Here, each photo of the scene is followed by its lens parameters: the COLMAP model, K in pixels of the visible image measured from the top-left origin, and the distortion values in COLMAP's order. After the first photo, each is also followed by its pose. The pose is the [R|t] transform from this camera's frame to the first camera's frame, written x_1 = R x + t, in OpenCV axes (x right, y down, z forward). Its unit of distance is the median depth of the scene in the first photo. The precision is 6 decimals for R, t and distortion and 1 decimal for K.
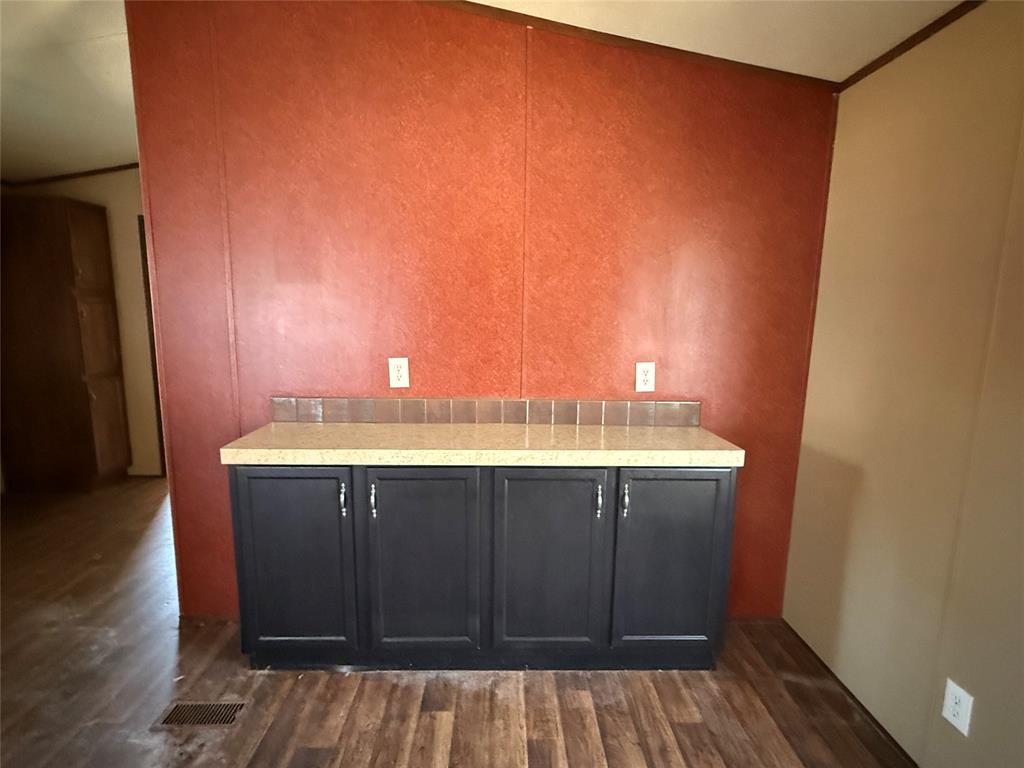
lens RADIAL K [[504.4, 0, 509.3], [0, 504.4, 384.4], [0, 0, 1]] dist [-0.000791, -0.001313]
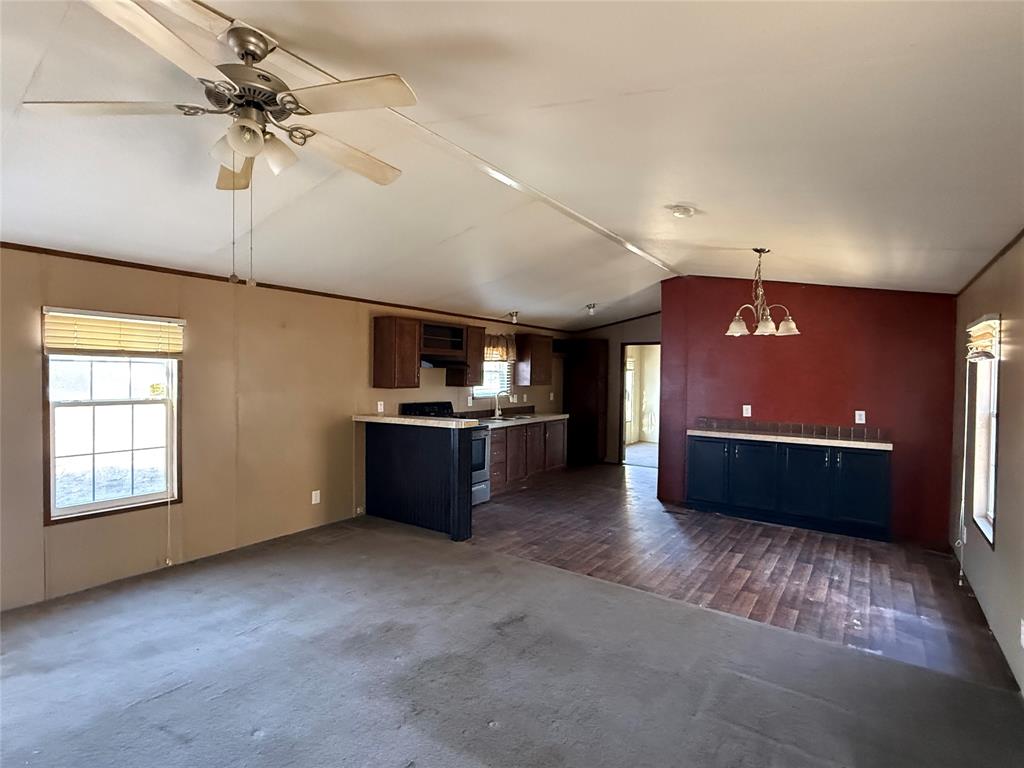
lens RADIAL K [[504.4, 0, 509.3], [0, 504.4, 384.4], [0, 0, 1]] dist [-0.000791, -0.001313]
pose [[0.803074, 0.008889, -0.595814, 0.401123], [-0.090262, 0.990166, -0.106888, 0.264500], [0.589004, 0.139618, 0.795978, -2.100526]]
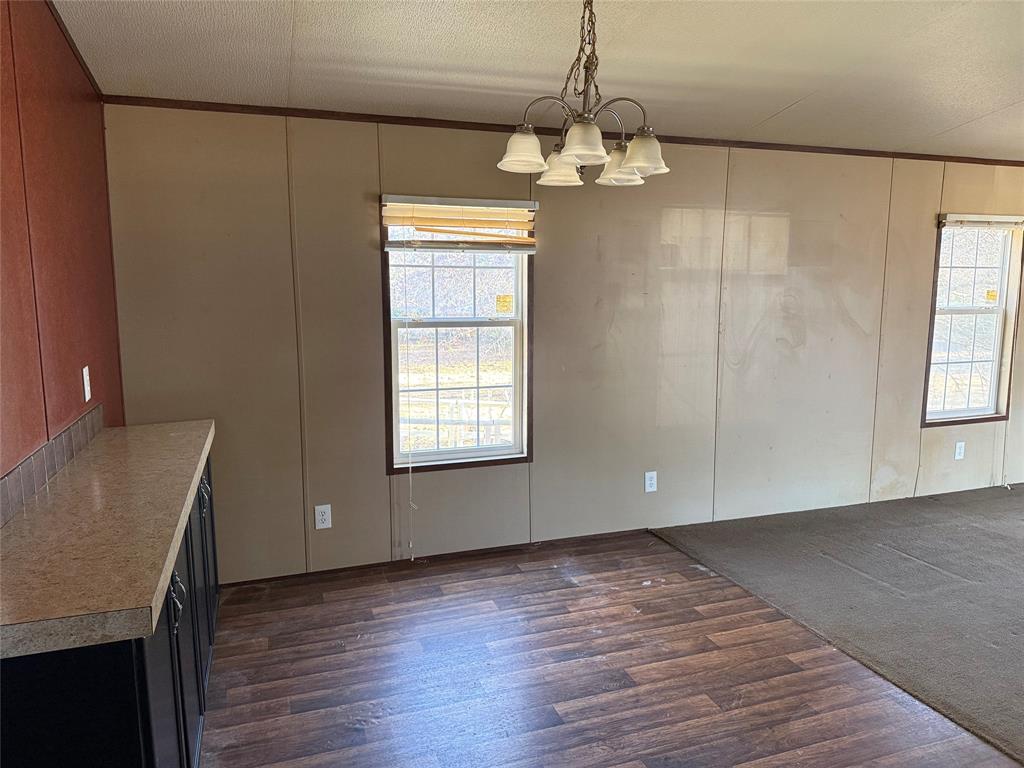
lens RADIAL K [[715.0, 0, 508.2], [0, 715.0, 385.0], [0, 0, 1]] dist [0.070727, -0.105228]
pose [[-0.308886, -0.149520, 0.939273, -1.246983], [0.139474, 0.969768, 0.200242, -0.178015], [-0.940817, 0.192856, -0.278693, 0.760172]]
